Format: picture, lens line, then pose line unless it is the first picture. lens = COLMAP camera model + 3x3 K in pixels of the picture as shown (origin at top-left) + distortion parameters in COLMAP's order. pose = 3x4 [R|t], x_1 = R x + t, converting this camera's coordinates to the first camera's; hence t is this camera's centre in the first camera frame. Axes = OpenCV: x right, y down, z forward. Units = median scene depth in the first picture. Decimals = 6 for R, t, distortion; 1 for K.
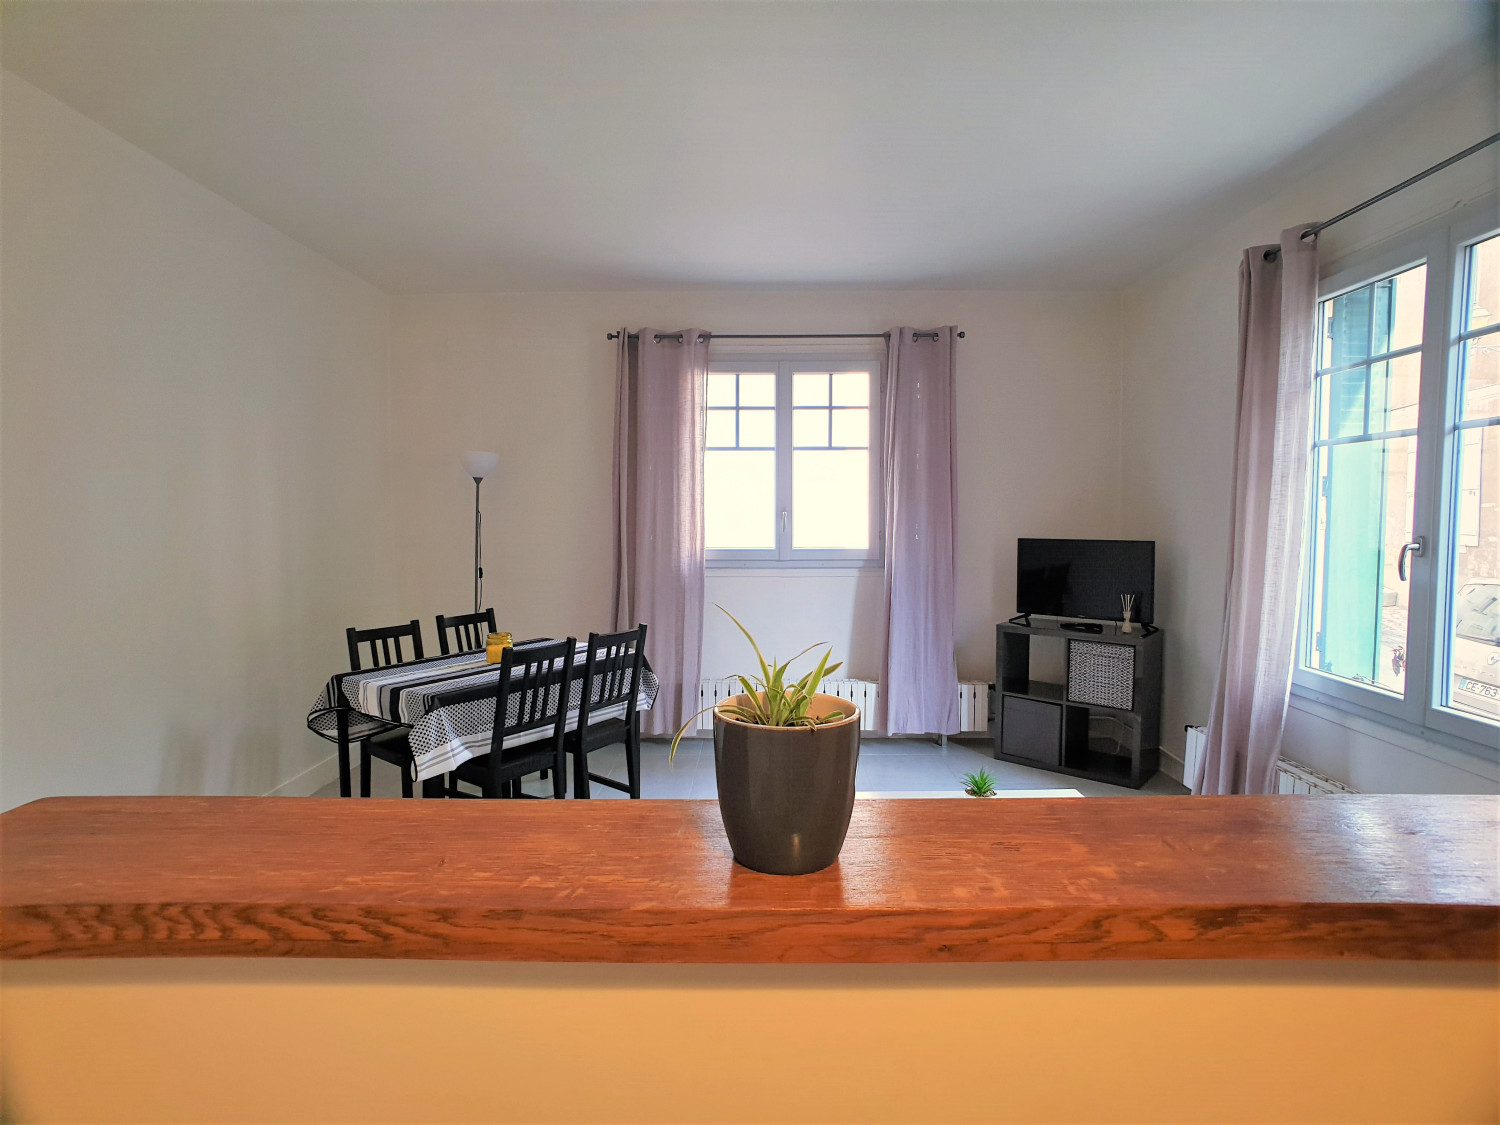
lens RADIAL K [[756.3, 0, 735.4], [0, 756.3, 555.5], [0, 0, 1]] dist [0.002327, 0.000487]
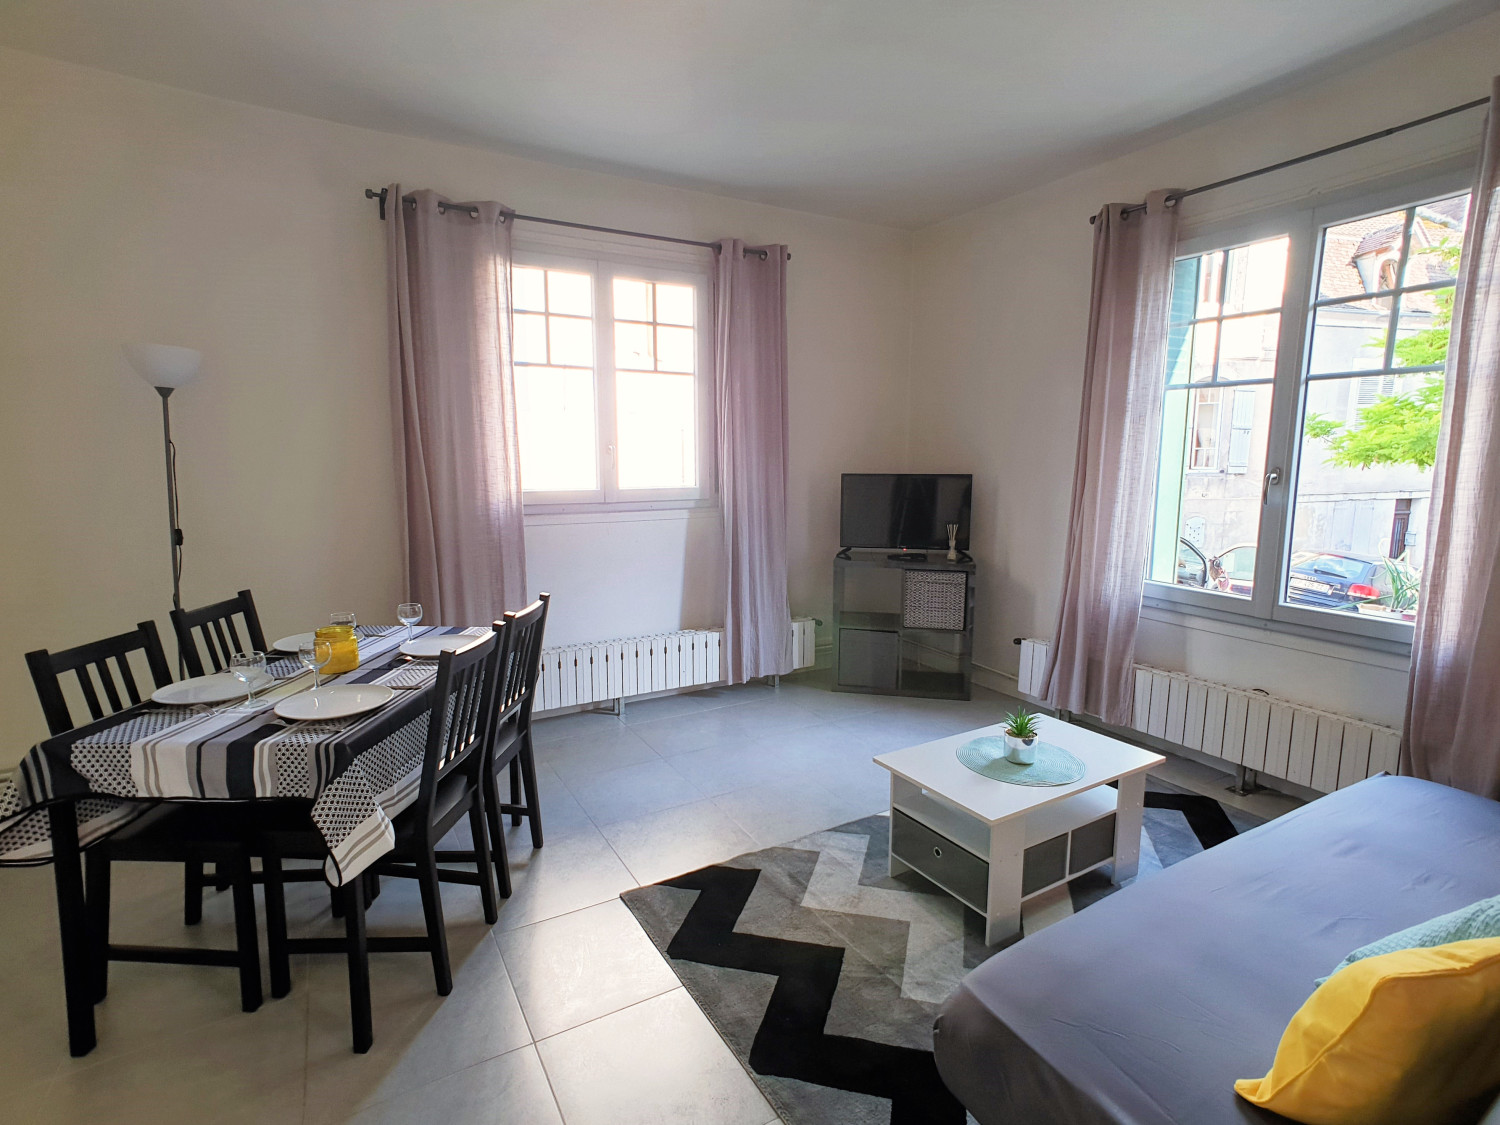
lens RADIAL K [[756.3, 0, 735.4], [0, 756.3, 555.5], [0, 0, 1]] dist [0.002327, 0.000487]
pose [[0.863398, -0.066952, 0.500061, -0.320399], [0.024045, 0.995490, 0.091768, -0.011629], [-0.503949, -0.067209, 0.861114, 0.251211]]
